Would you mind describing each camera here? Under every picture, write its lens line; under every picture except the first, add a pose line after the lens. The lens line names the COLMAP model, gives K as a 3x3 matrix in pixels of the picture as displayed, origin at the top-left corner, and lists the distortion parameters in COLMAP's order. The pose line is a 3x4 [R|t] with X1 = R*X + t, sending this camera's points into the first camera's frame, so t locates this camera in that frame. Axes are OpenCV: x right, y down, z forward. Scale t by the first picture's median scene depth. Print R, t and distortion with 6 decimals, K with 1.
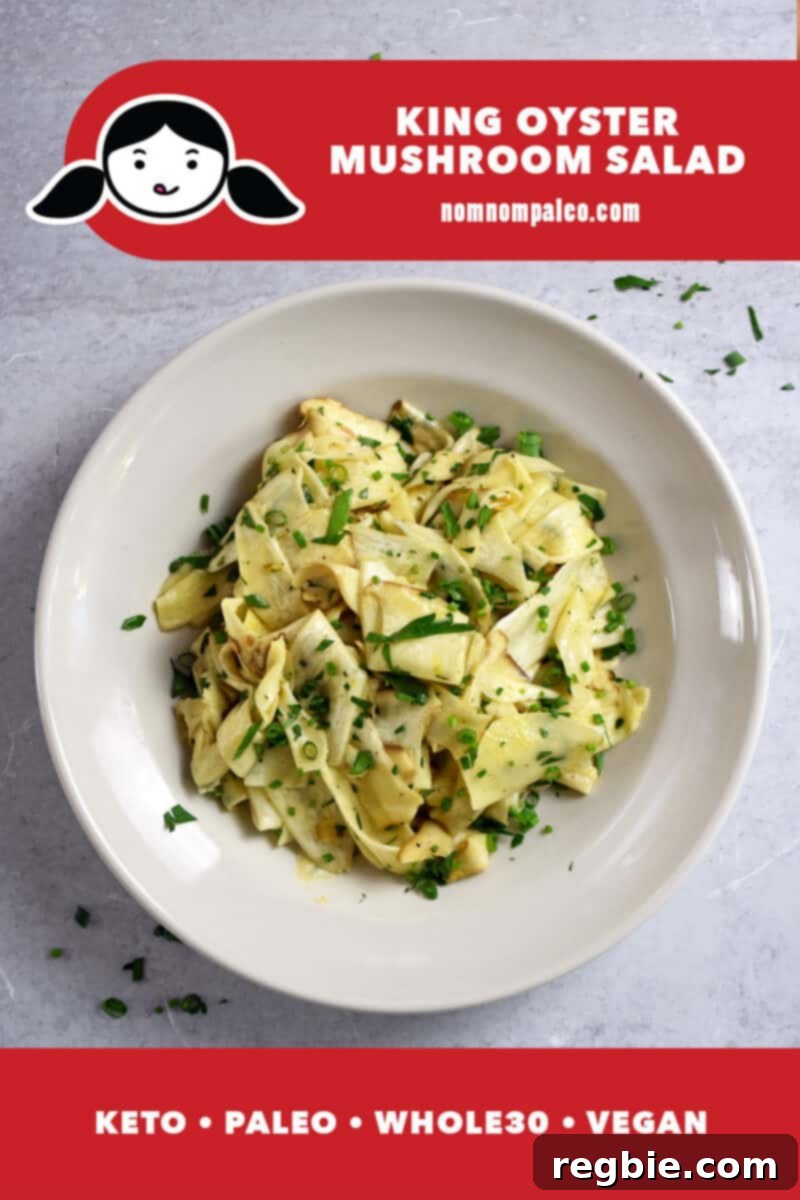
lens RADIAL K [[2168.0, 0, 400.6], [0, 2168.0, 600.3], [0, 0, 1]] dist [0.029672, 0.000000]
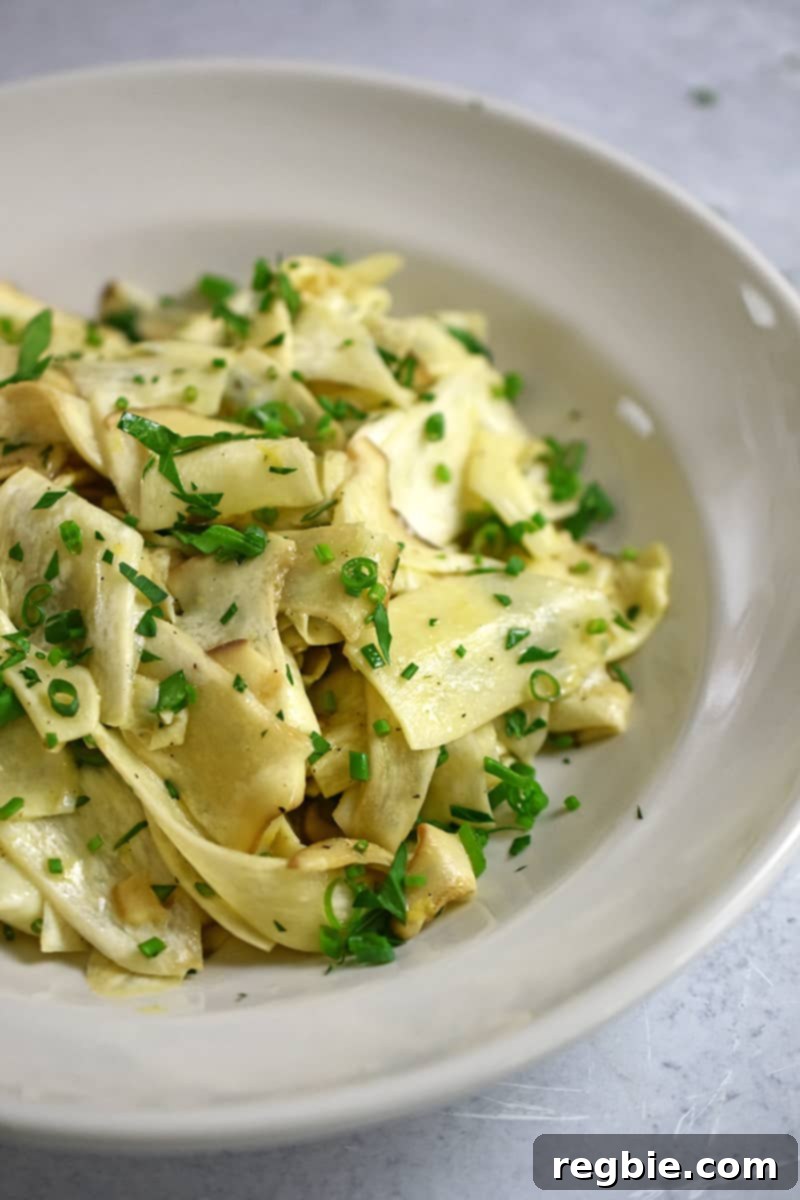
lens RADIAL K [[2168.0, 0, 398.8], [0, 2168.0, 600.0], [0, 0, 1]] dist [0.029672, 0.000000]
pose [[0.961045, -0.206884, 0.183281, -0.053986], [0.275117, 0.779665, -0.562524, 0.350007], [-0.026520, 0.591035, 0.806210, 0.584905]]
